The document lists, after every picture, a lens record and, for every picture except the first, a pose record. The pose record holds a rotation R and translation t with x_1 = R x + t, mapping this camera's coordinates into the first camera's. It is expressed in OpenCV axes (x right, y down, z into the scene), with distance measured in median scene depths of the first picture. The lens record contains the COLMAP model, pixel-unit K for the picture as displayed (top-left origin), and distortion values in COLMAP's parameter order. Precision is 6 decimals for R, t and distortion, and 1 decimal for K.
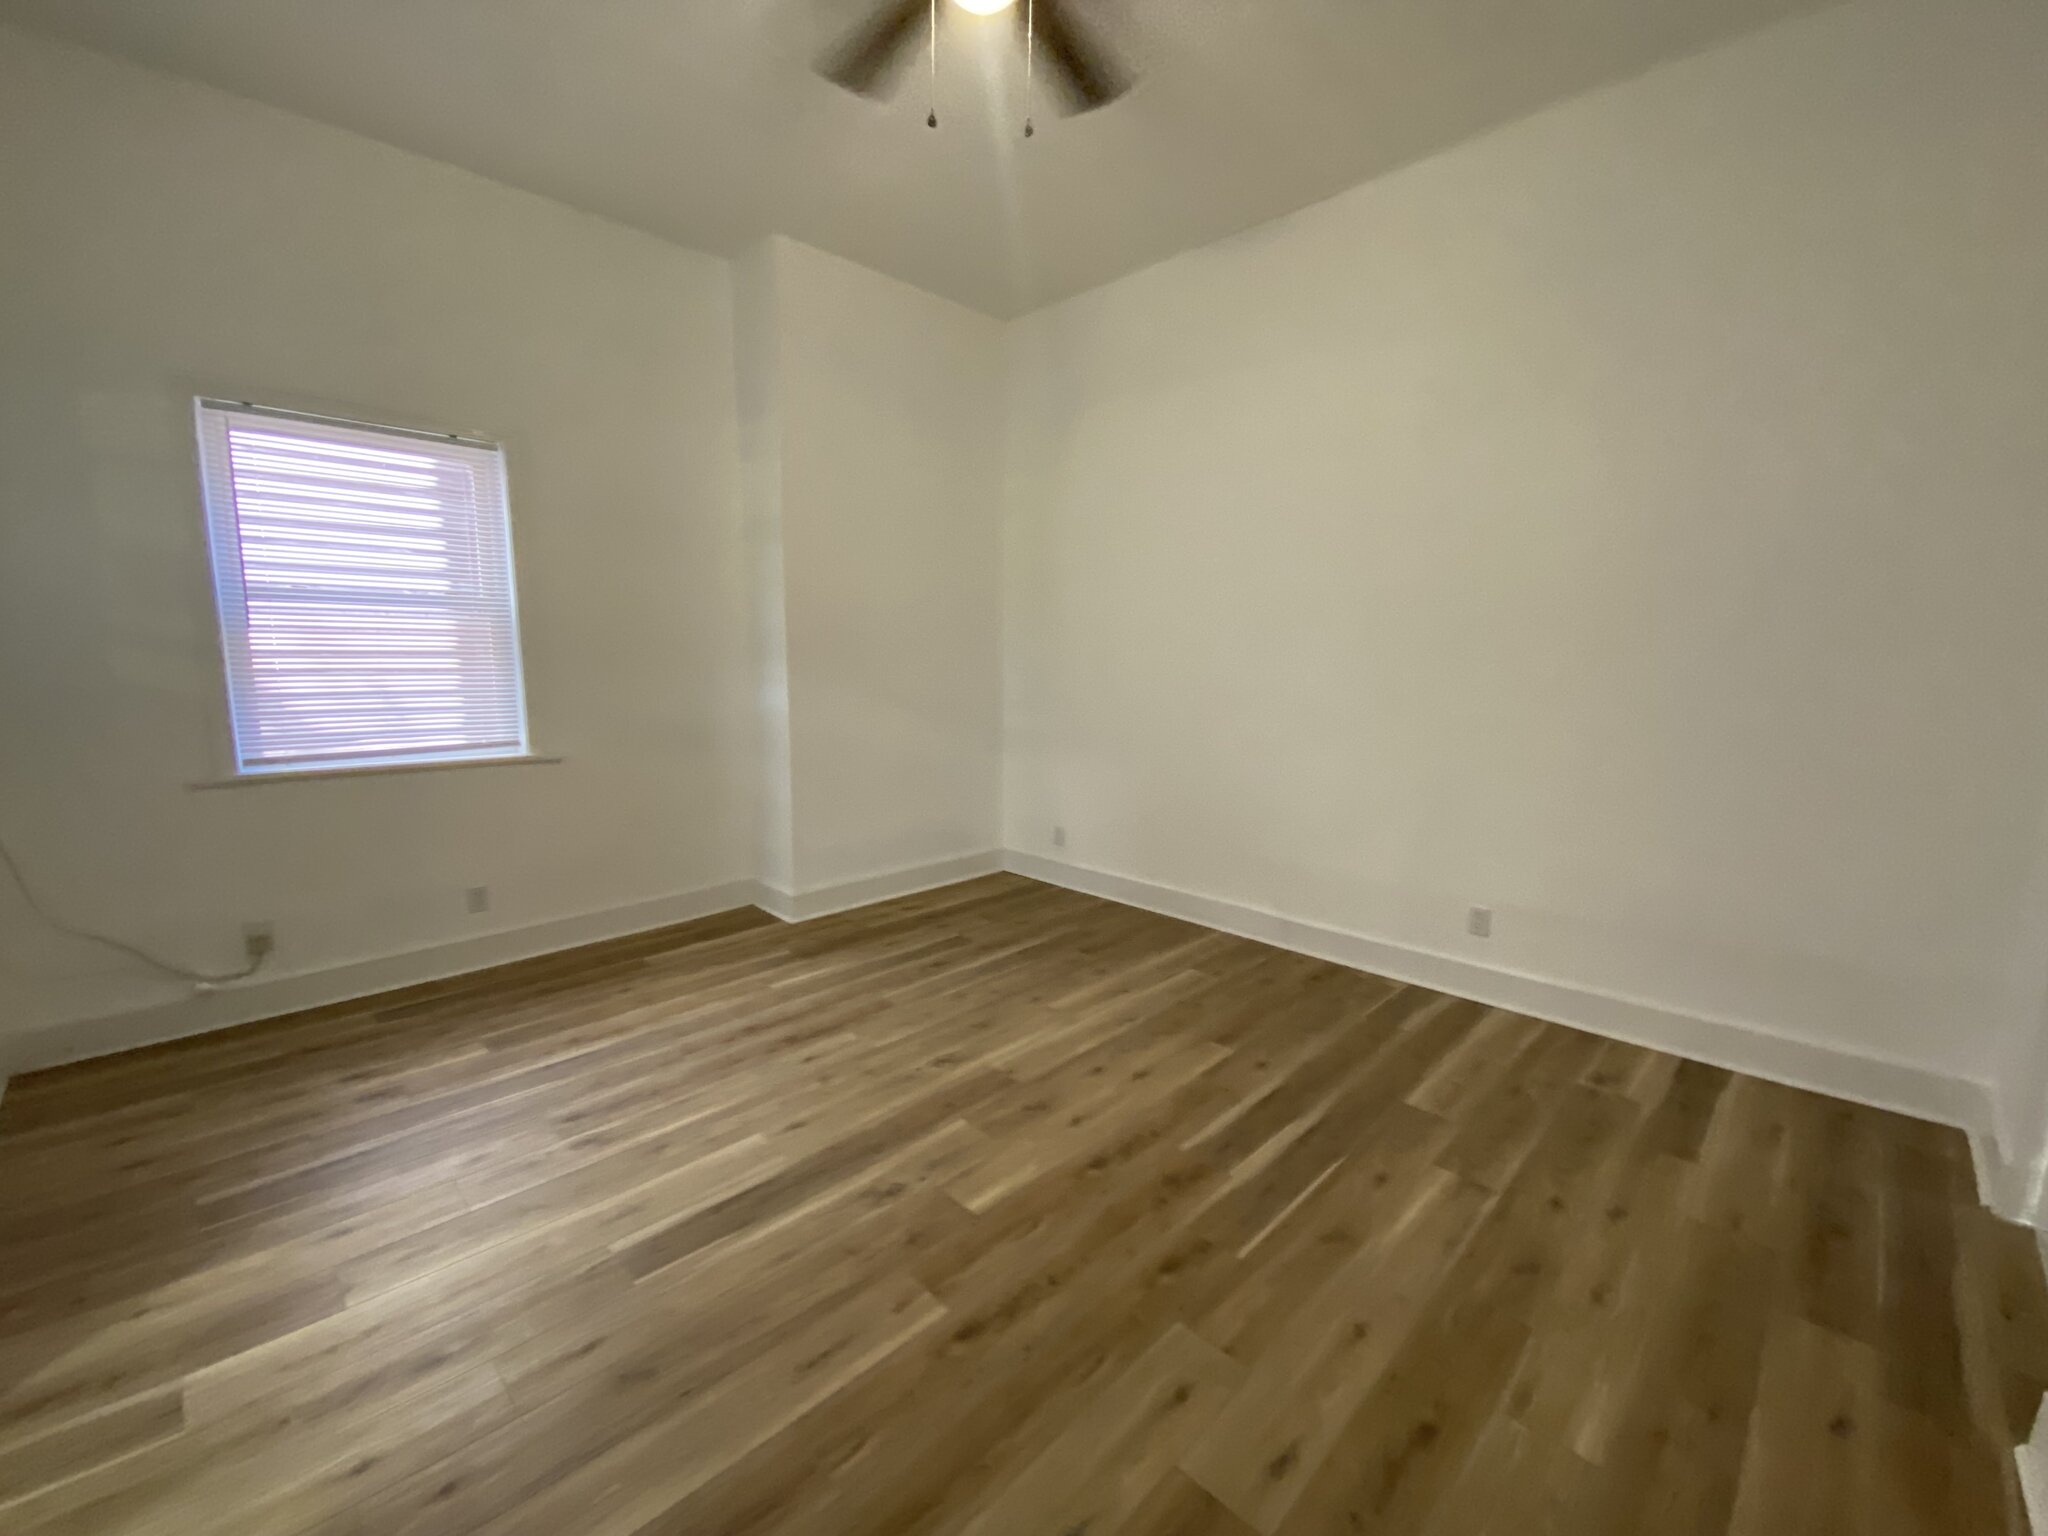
lens RADIAL K [[813.4, 0, 1024.0], [0, 813.4, 768.0], [0, 0, 1]] dist [0.022471, -0.017456]
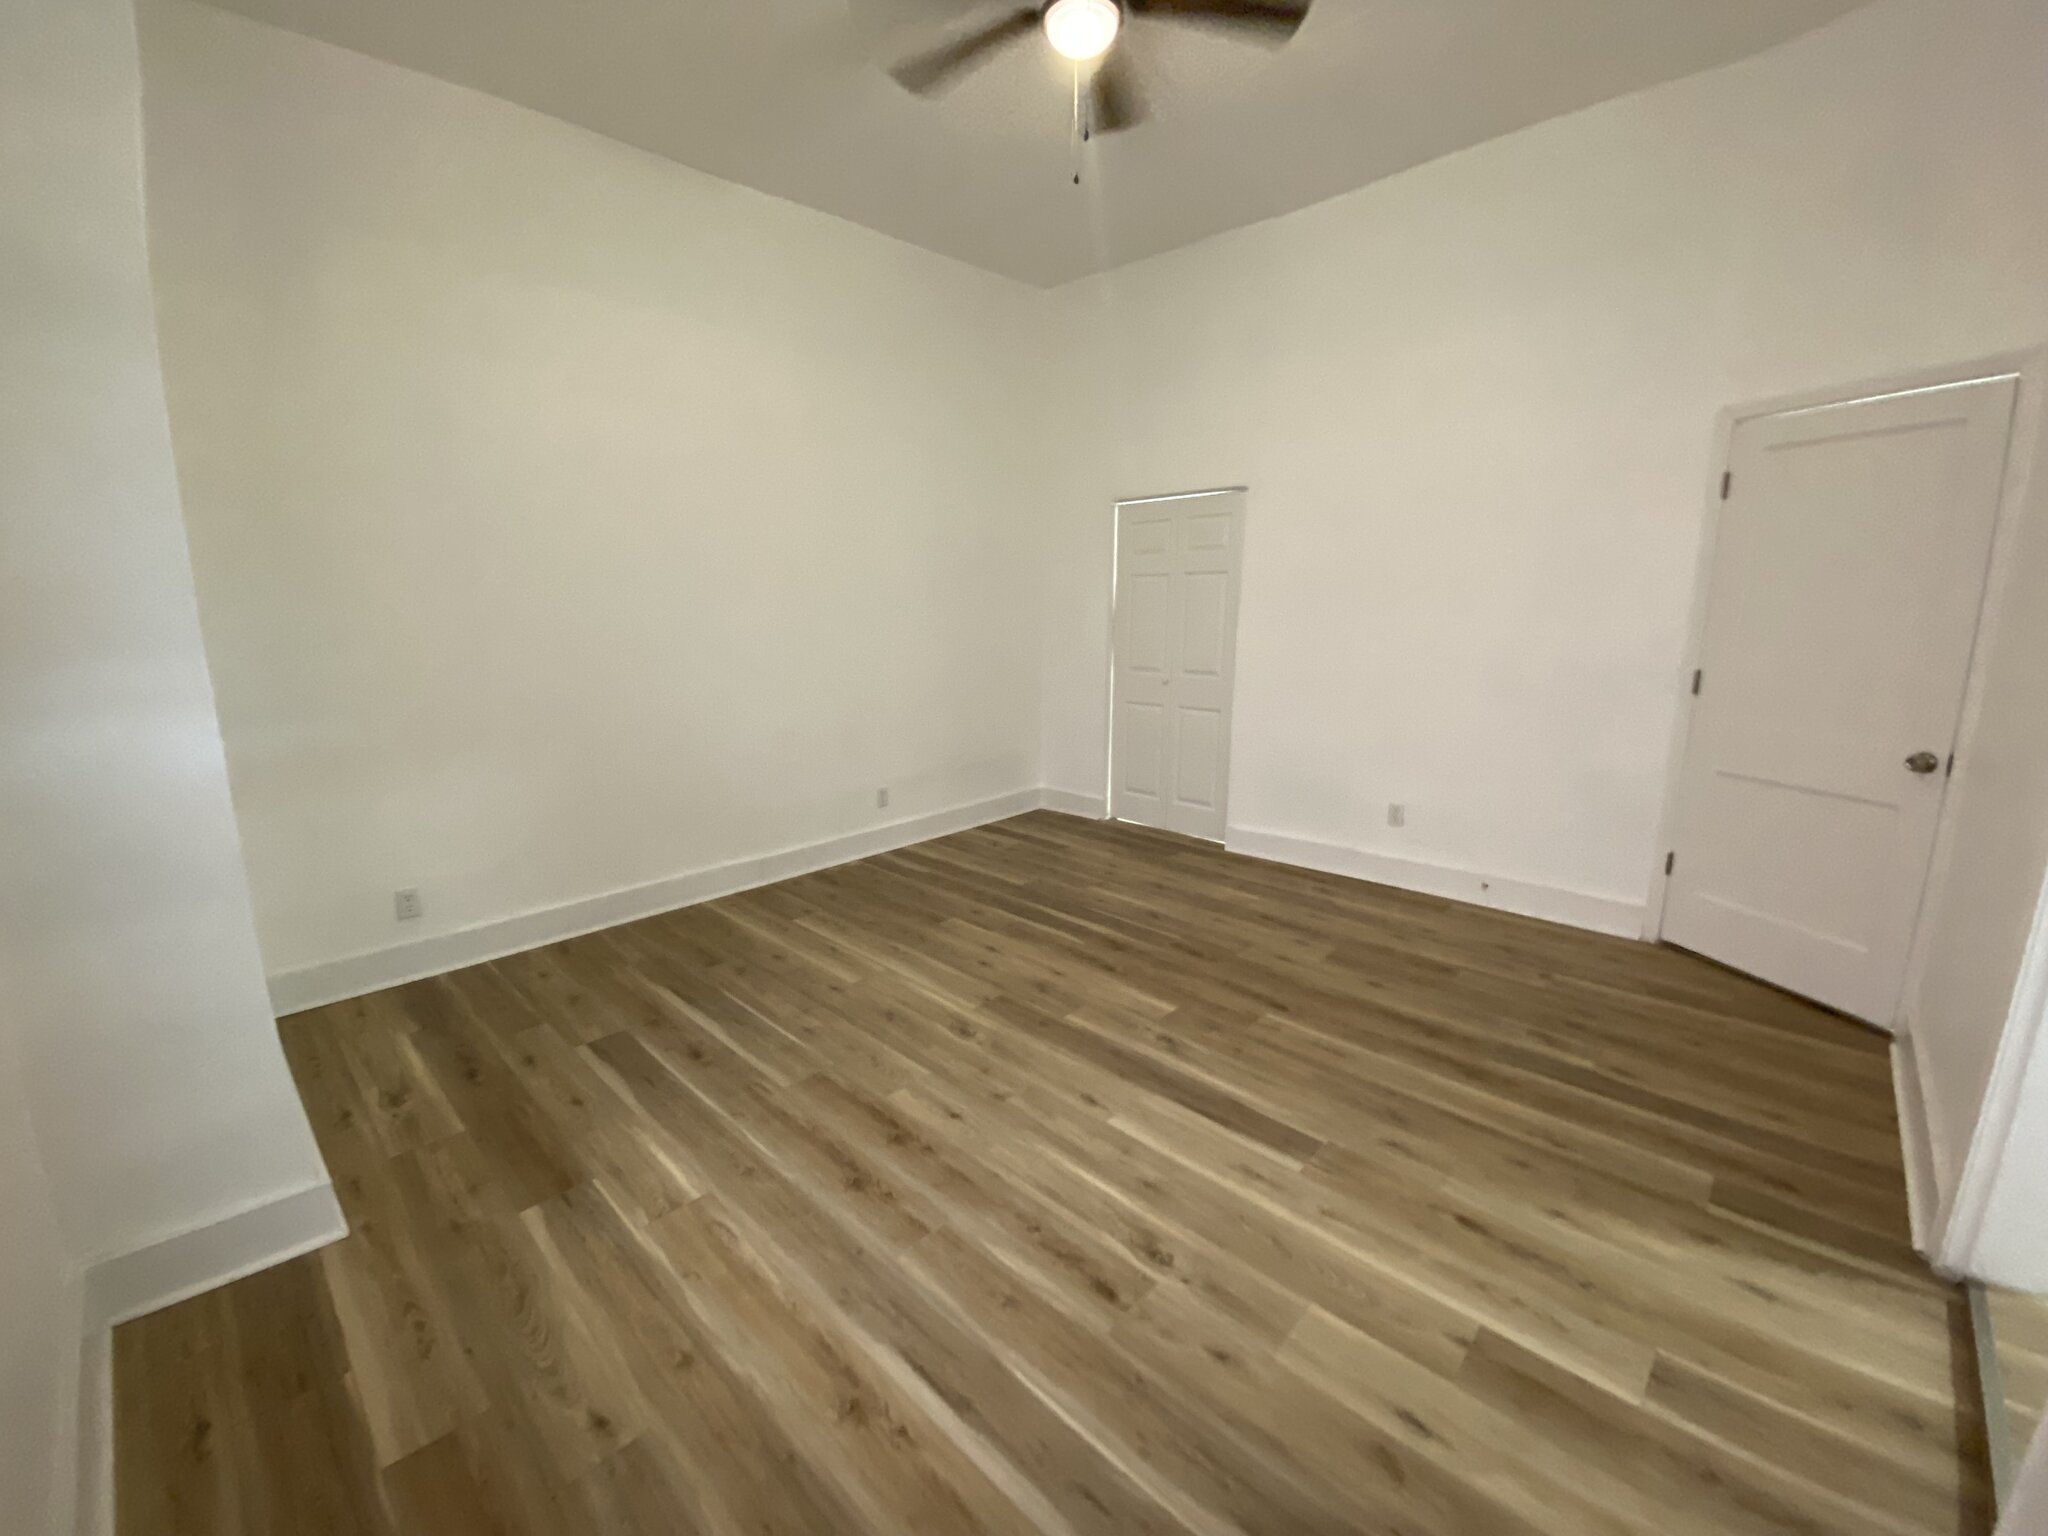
lens RADIAL K [[826.7, 0, 1014.1], [0, 826.7, 764.1], [0, 0, 1]] dist [0.025659, -0.018645]
pose [[-0.008075, -0.197540, 0.980262, -0.989763], [0.151941, 0.968669, 0.196455, -0.135135], [-0.988357, 0.150528, 0.022192, 0.851837]]
